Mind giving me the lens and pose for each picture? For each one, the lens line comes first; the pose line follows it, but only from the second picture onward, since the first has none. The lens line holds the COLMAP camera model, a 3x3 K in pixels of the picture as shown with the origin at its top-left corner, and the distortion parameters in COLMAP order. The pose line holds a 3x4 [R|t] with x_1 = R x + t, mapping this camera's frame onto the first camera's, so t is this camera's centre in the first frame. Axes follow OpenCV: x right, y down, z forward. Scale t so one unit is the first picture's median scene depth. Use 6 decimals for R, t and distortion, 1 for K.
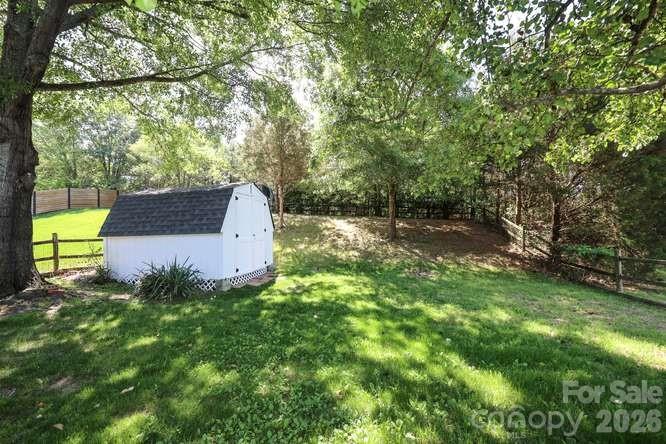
lens RADIAL K [[272.0, 0, 335.8], [0, 272.0, 222.6], [0, 0, 1]] dist [-0.004229, 0.000228]
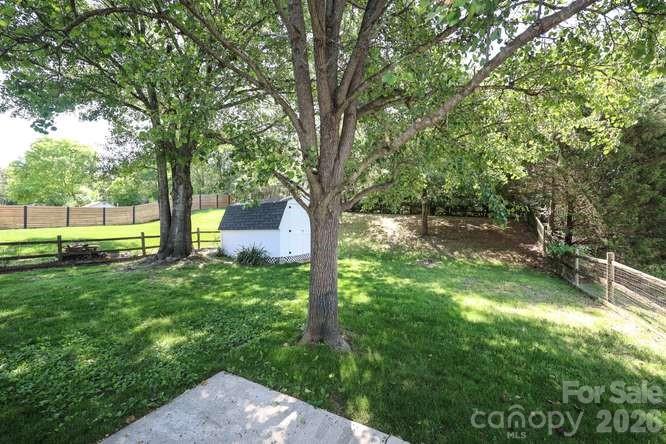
lens RADIAL K [[272.0, 0, 332.4], [0, 272.0, 226.1], [0, 0, 1]] dist [-0.004229, 0.000228]
pose [[0.949437, 0.011511, -0.313745, 0.358781], [-0.001863, 0.999517, 0.031034, -0.029470], [0.313951, -0.028880, 0.949000, -0.415374]]
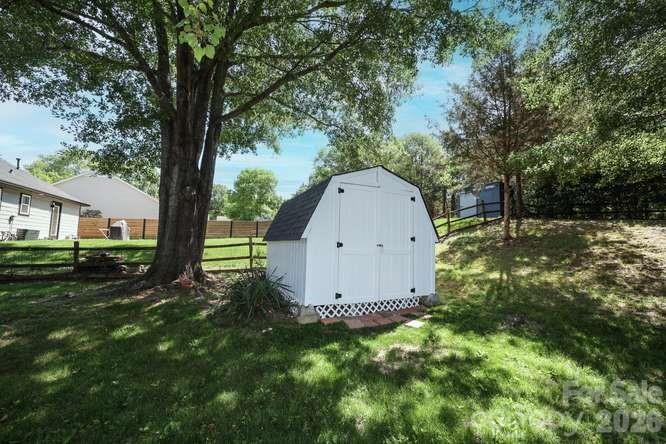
lens RADIAL K [[272.0, 0, 325.5], [0, 272.0, 224.2], [0, 0, 1]] dist [-0.004229, 0.000228]
pose [[0.581108, -0.024546, -0.813457, 0.168095], [-0.008319, 0.999314, -0.036097, 0.020678], [0.813784, 0.027744, 0.580504, 0.558574]]
